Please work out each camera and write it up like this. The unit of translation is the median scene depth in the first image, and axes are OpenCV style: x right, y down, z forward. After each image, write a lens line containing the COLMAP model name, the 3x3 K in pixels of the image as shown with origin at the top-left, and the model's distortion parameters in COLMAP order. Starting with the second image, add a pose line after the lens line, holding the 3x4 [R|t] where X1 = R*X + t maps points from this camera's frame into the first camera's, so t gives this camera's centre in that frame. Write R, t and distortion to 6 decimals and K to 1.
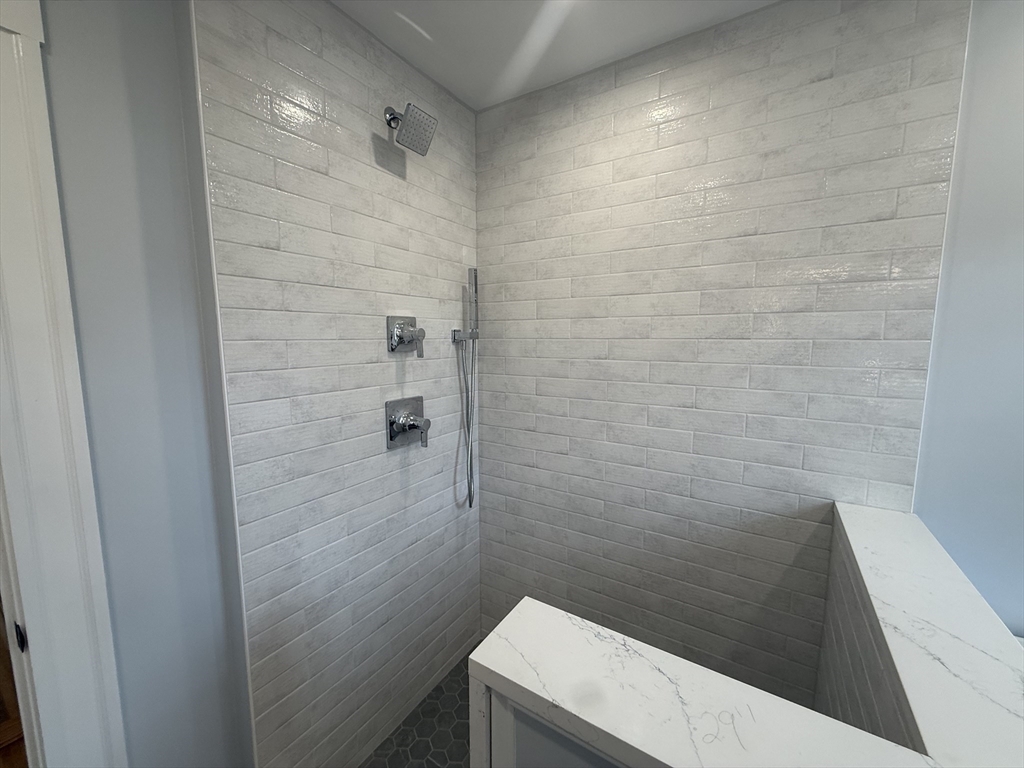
lens RADIAL K [[407.8, 0, 511.2], [0, 407.8, 386.7], [0, 0, 1]] dist [-0.001255, -0.000429]
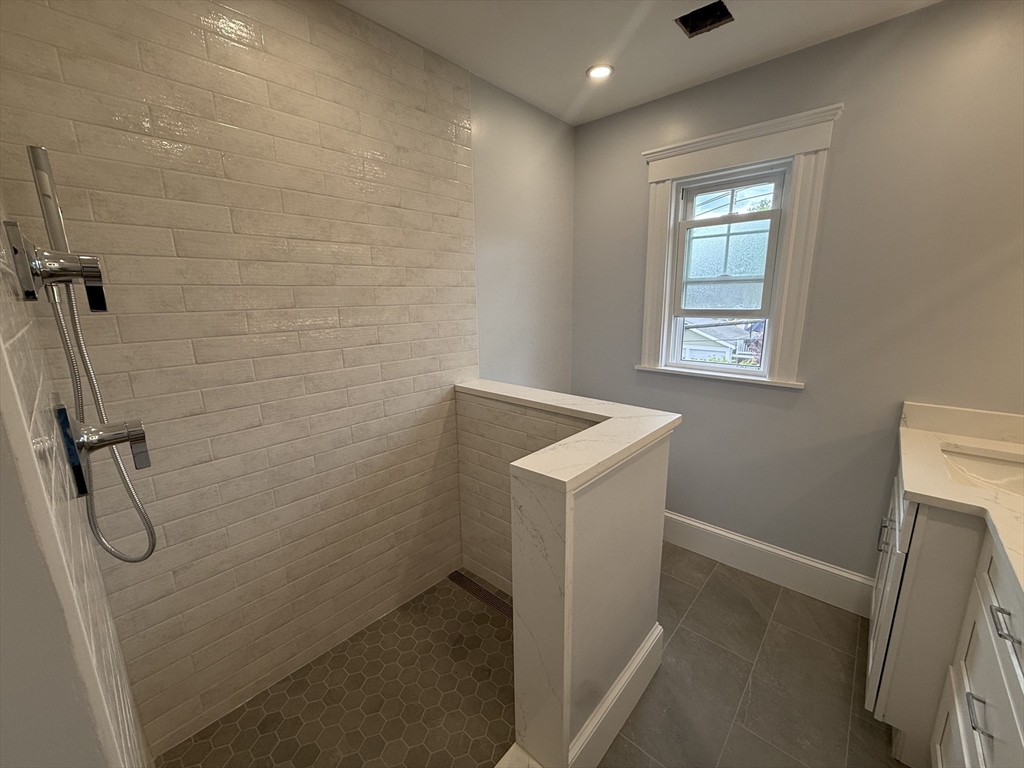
lens RADIAL K [[407.8, 0, 511.2], [0, 407.8, 386.7], [0, 0, 1]] dist [-0.001255, -0.000429]
pose [[0.167730, -0.216284, 0.961815, -0.675737], [0.134530, 0.971531, 0.195009, -0.007676], [-0.976611, 0.096684, 0.192052, 0.381705]]
